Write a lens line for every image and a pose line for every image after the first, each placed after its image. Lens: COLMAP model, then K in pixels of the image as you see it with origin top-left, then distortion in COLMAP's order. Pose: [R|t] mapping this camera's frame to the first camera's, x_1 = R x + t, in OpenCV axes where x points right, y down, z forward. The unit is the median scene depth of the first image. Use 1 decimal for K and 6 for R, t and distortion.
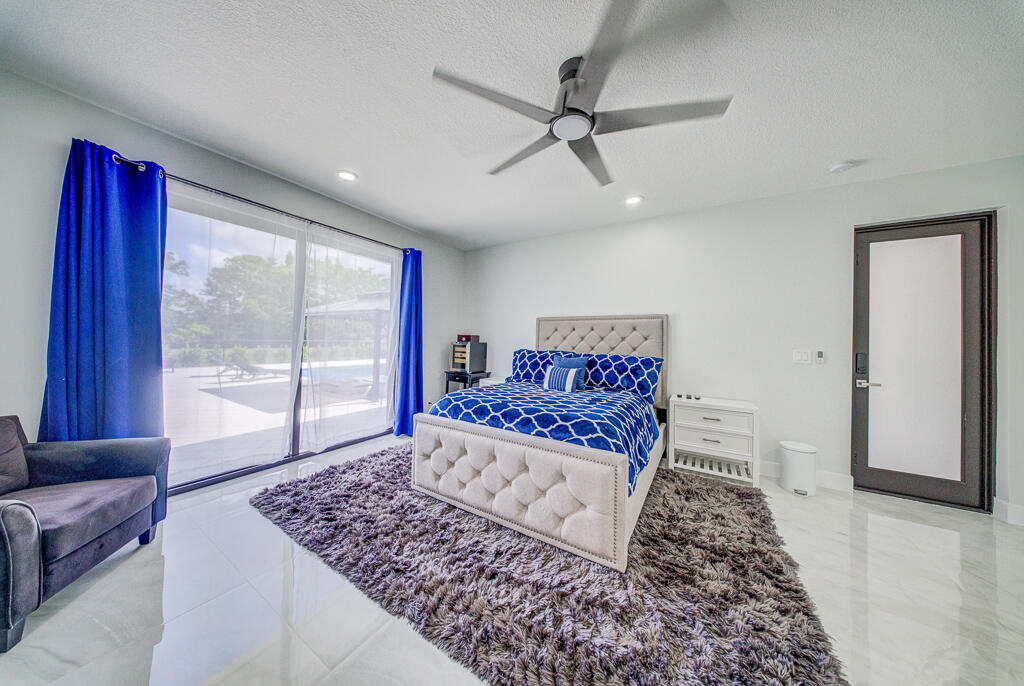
lens RADIAL K [[303.3, 0, 509.0], [0, 303.3, 333.1], [0, 0, 1]] dist [-0.005674, -0.000233]
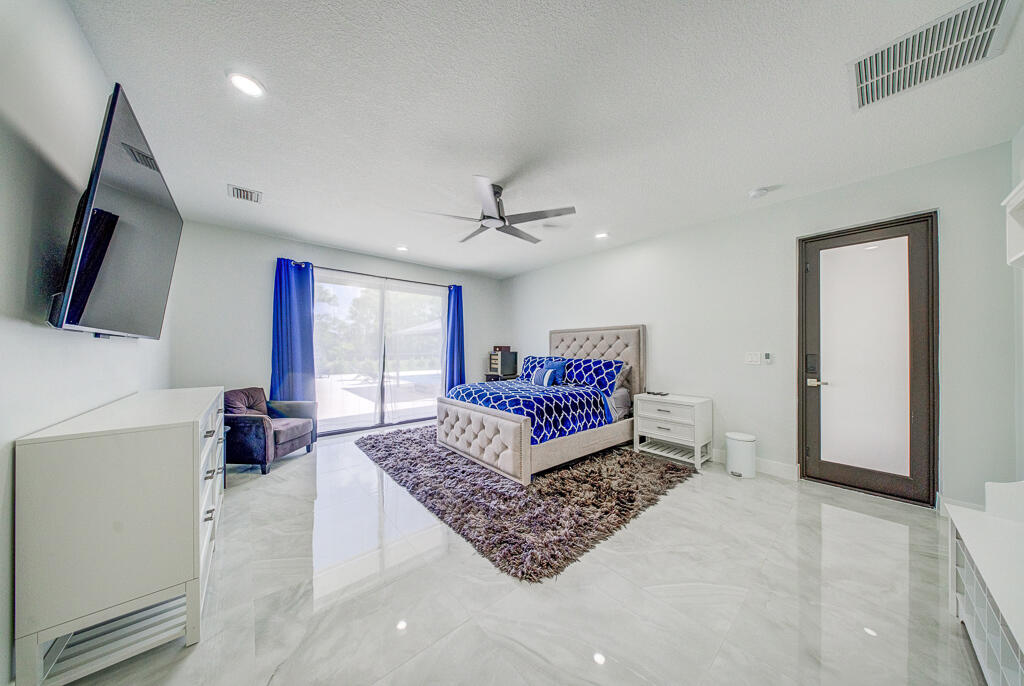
lens RADIAL K [[303.3, 0, 512.8], [0, 303.3, 346.1], [0, 0, 1]] dist [-0.005674, -0.000233]
pose [[0.954660, -0.024861, -0.296658, 0.513973], [0.027129, 0.999626, 0.003529, 0.005200], [0.296459, -0.011417, 0.954977, -0.379906]]
